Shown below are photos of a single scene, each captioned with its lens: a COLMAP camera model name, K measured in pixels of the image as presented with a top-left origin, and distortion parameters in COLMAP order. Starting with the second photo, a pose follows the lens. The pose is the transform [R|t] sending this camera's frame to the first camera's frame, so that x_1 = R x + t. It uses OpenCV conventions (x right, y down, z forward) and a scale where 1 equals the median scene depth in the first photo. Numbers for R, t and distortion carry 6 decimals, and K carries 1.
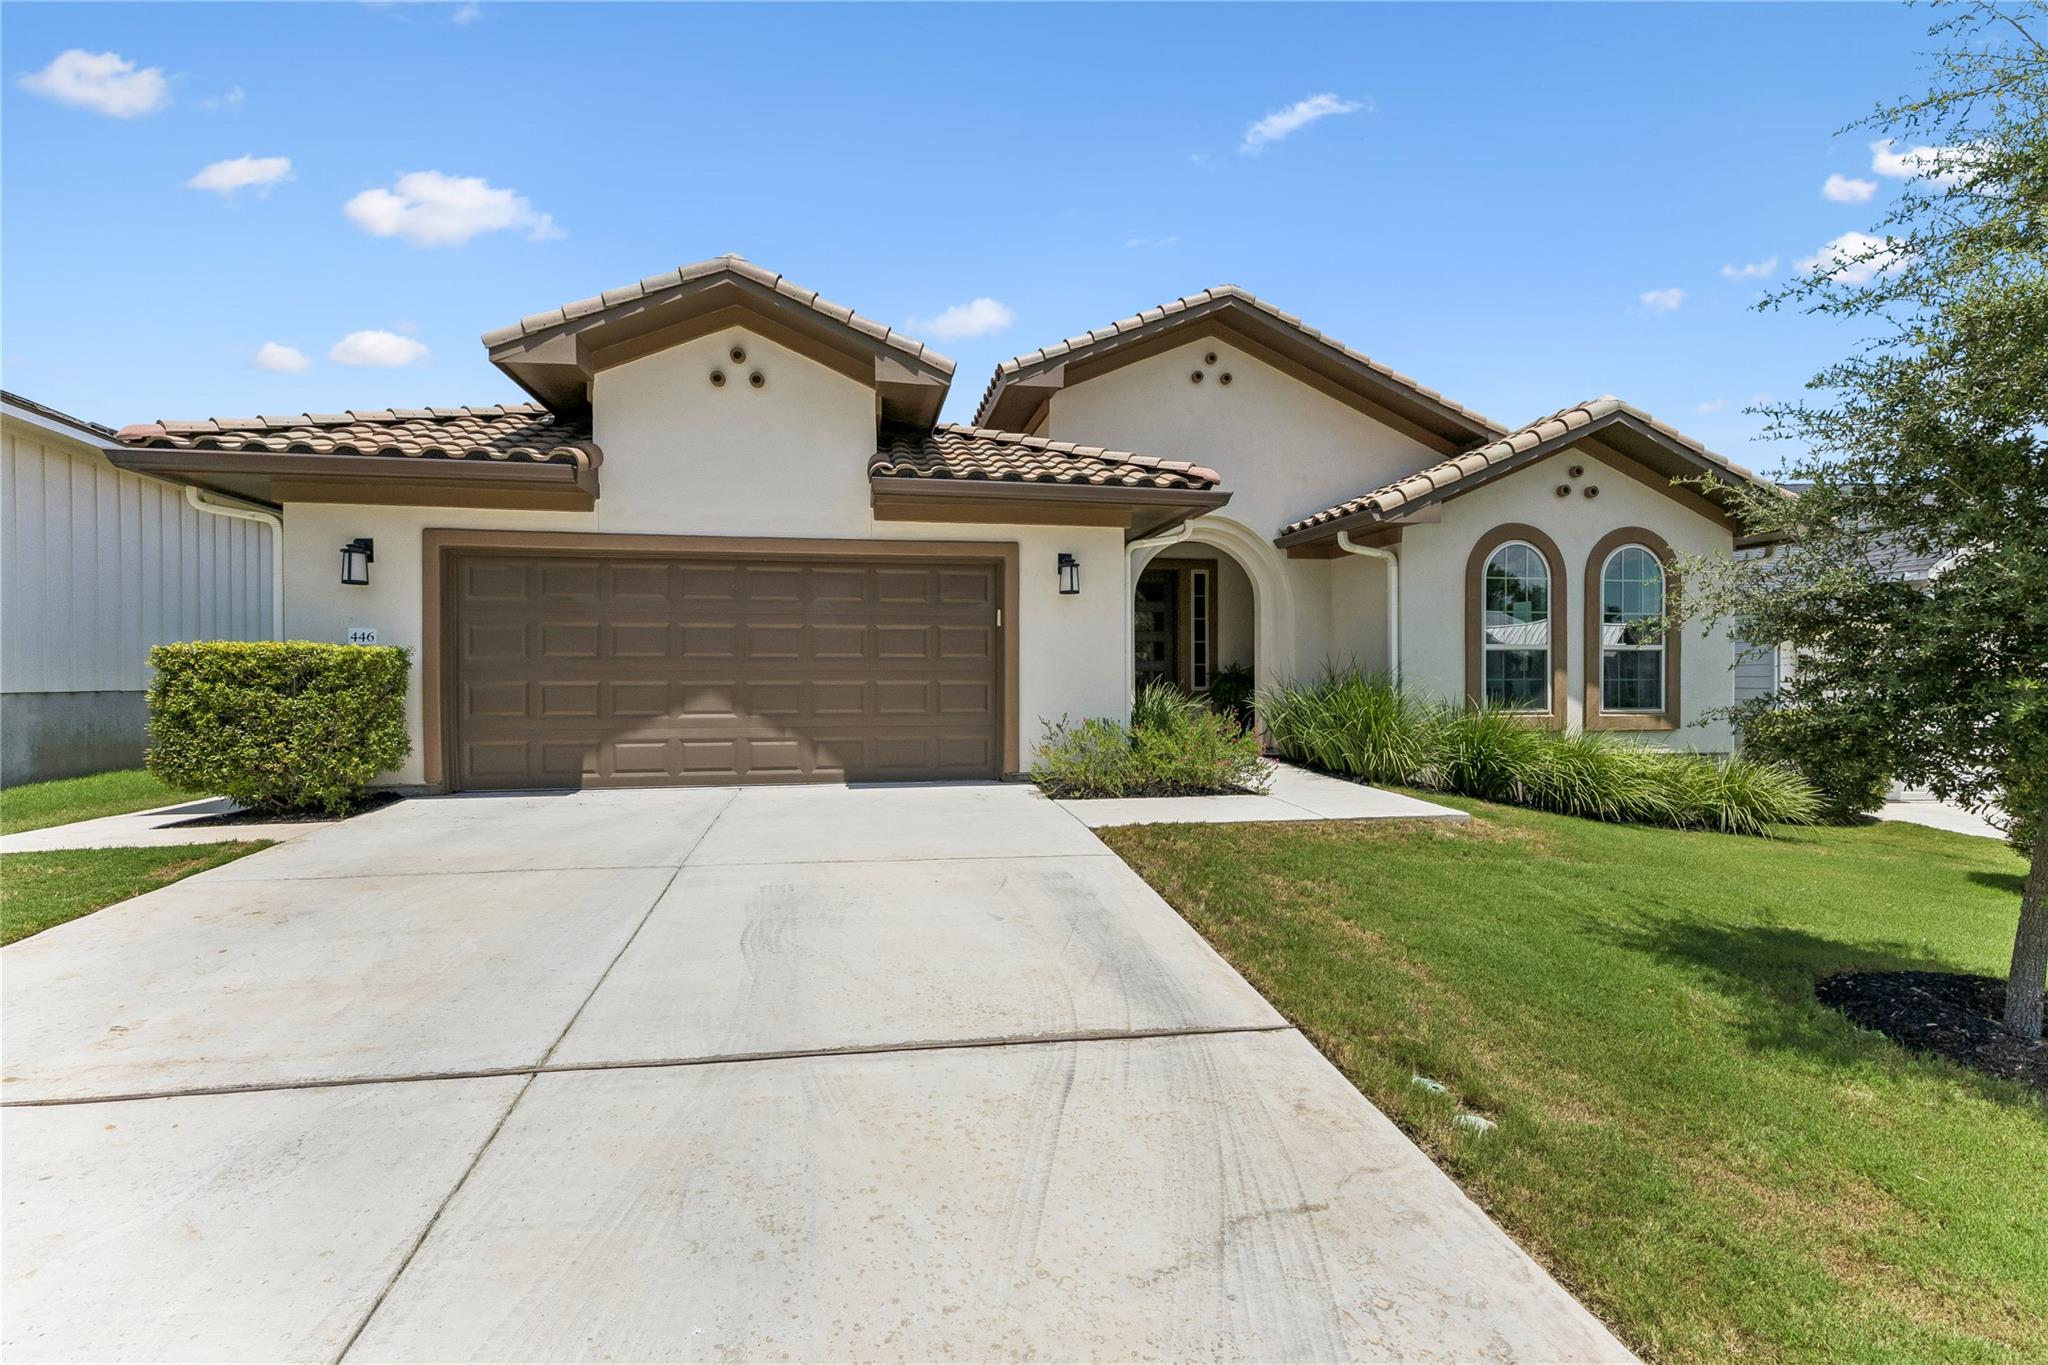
lens RADIAL K [[961.2, 0, 1023.0], [0, 961.2, 680.6], [0, 0, 1]] dist [-0.009556, -0.000642]
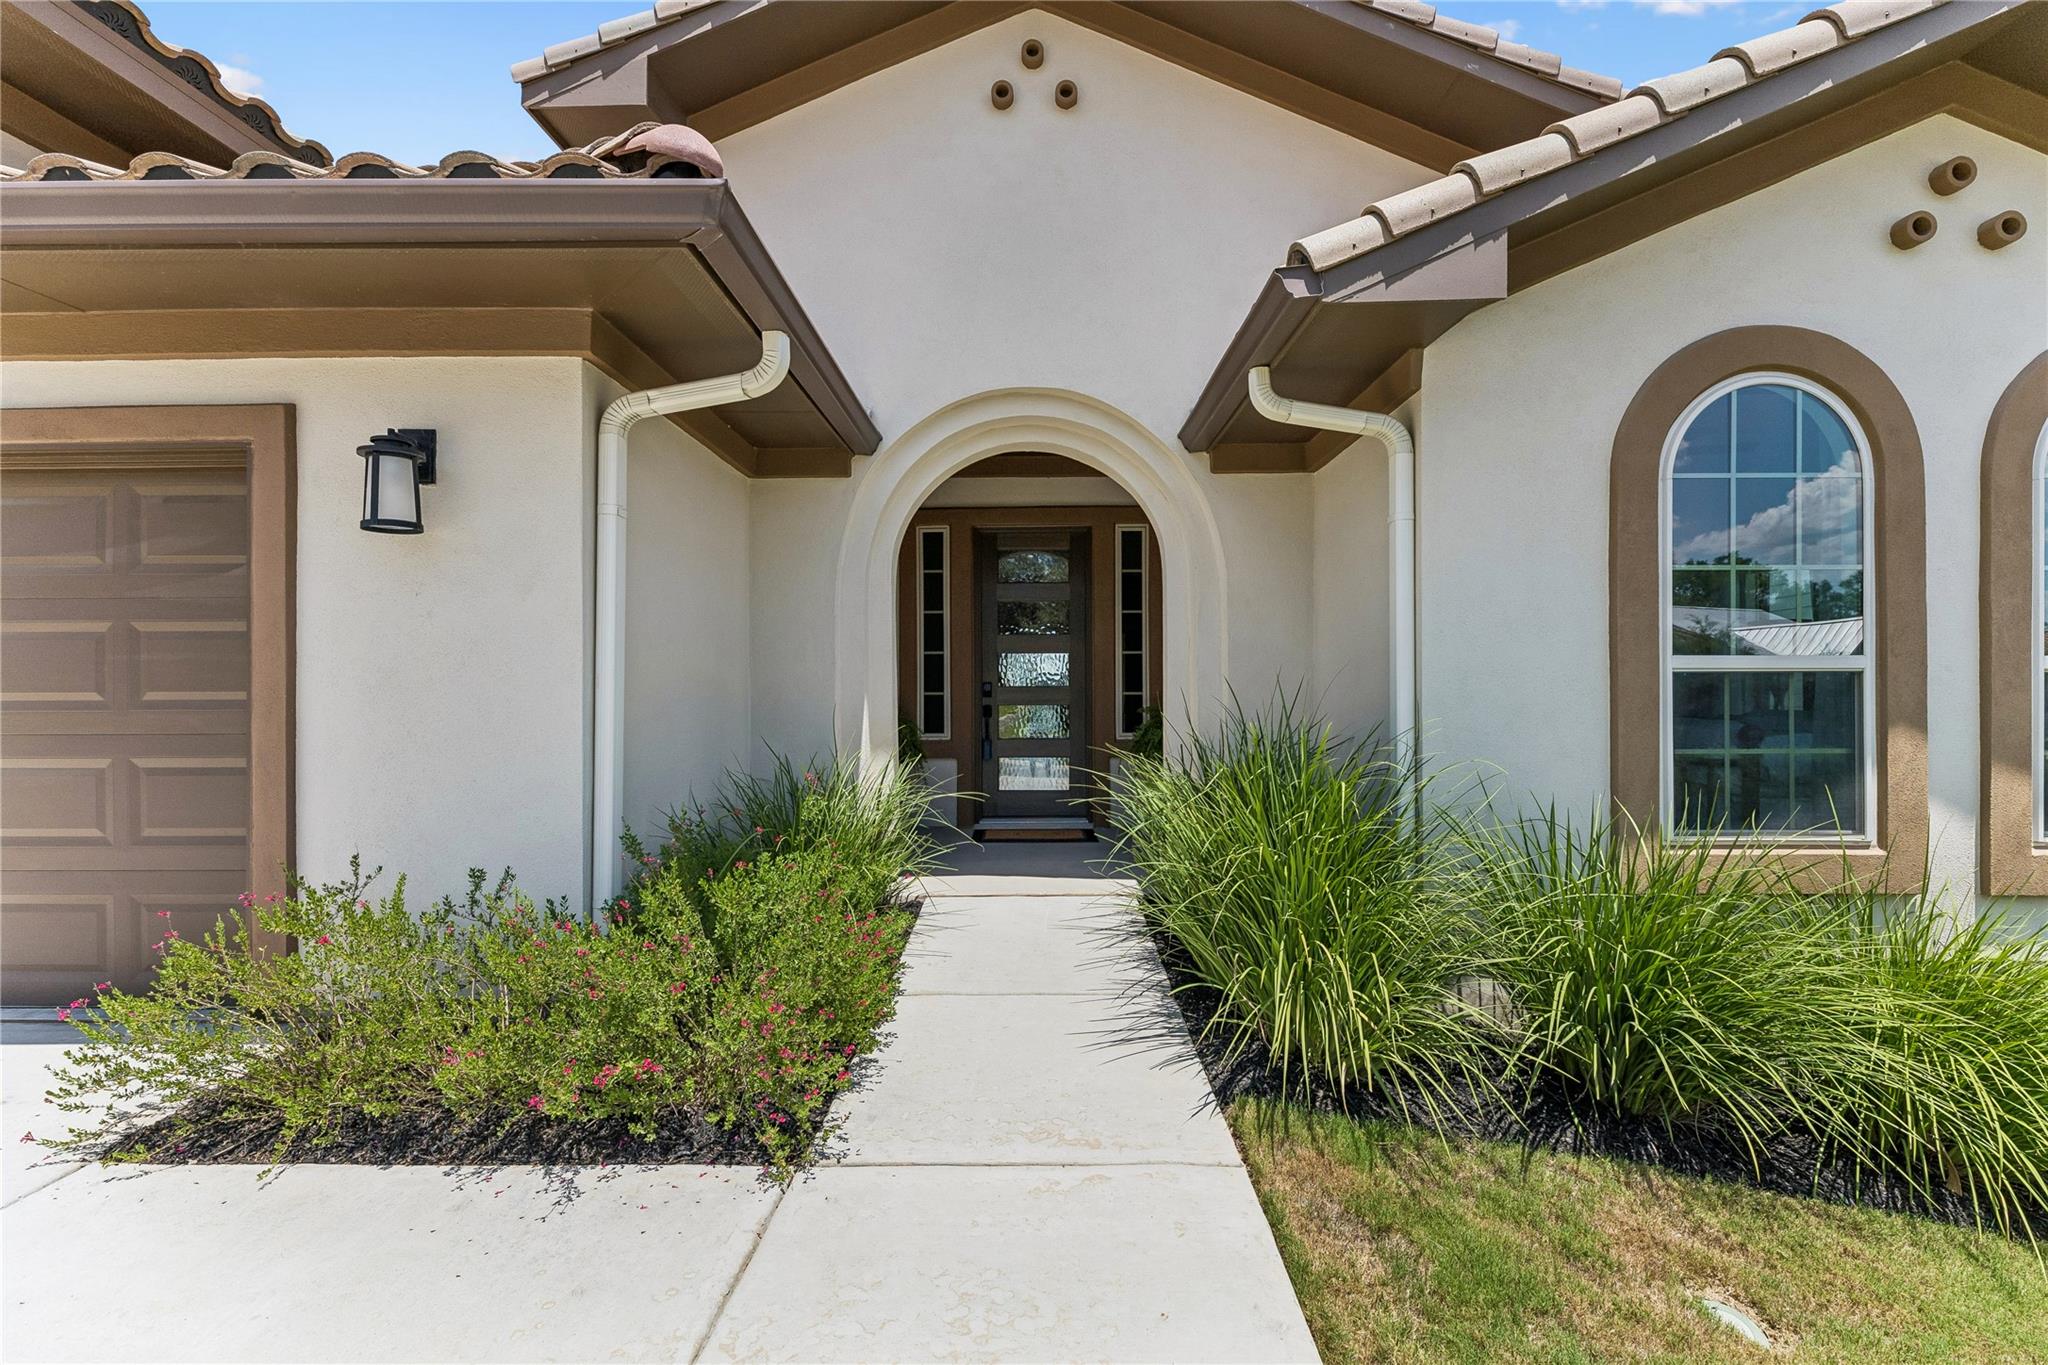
lens RADIAL K [[961.2, 0, 1023.0], [0, 961.2, 679.2], [0, 0, 1]] dist [-0.009556, -0.000642]
pose [[0.980355, -0.000287, -0.197241, 0.305359], [-0.001572, 0.999956, -0.009268, -0.025588], [0.197235, 0.009396, 0.980311, 0.582445]]
